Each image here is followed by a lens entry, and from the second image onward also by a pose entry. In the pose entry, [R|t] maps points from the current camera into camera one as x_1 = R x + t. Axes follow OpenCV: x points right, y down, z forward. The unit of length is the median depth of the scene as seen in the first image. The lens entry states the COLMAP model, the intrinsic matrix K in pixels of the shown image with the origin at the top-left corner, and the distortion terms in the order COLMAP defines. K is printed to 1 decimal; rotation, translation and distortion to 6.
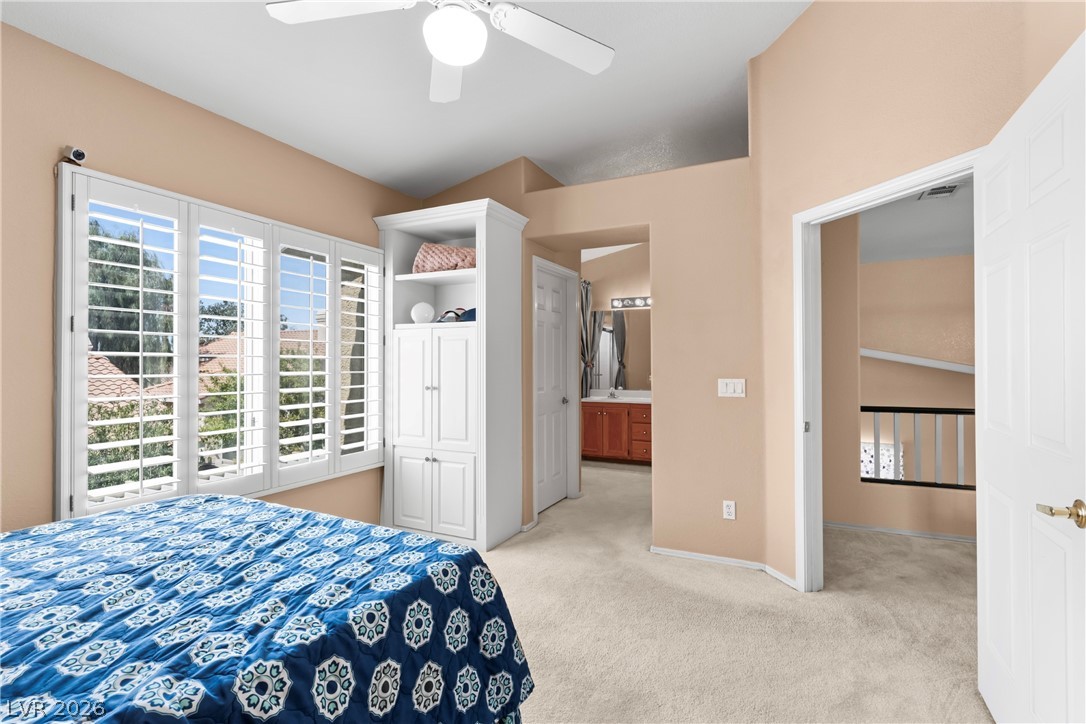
lens RADIAL K [[512.8, 0, 543.6], [0, 512.8, 359.9], [0, 0, 1]] dist [0.004534, -0.000317]
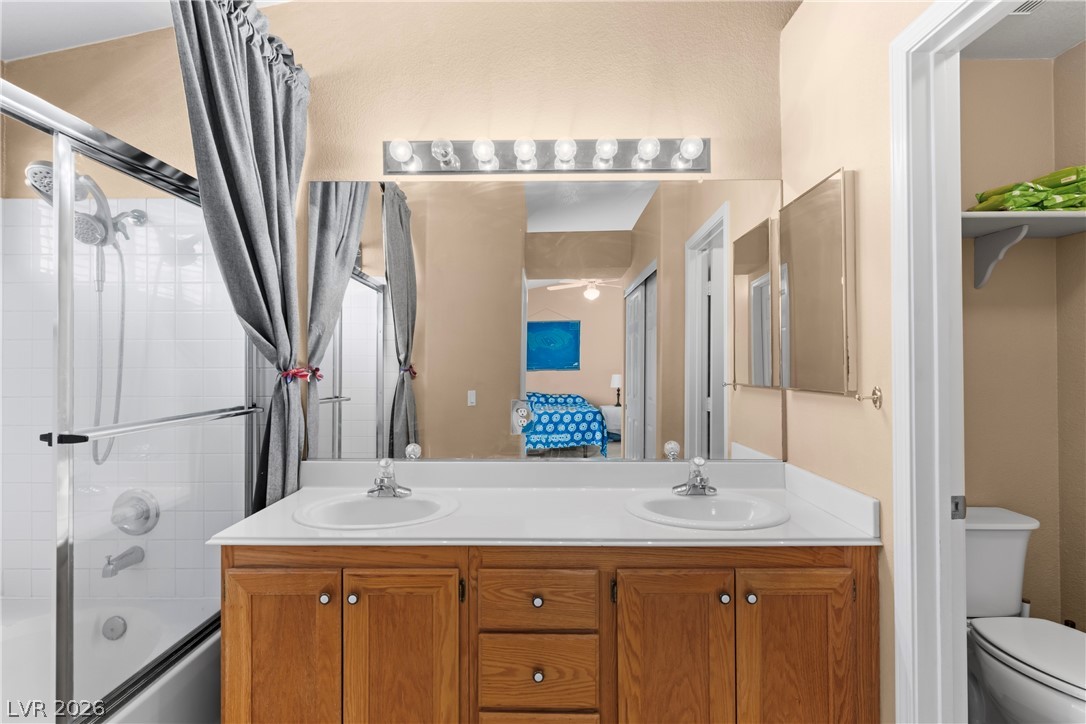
lens RADIAL K [[512.8, 0, 545.6], [0, 512.8, 359.5], [0, 0, 1]] dist [0.004534, -0.000317]
pose [[0.901121, 0.009723, 0.433459, 0.090708], [-0.007916, 0.999951, -0.005974, 0.003435], [-0.433496, 0.001952, 0.901153, 0.710328]]
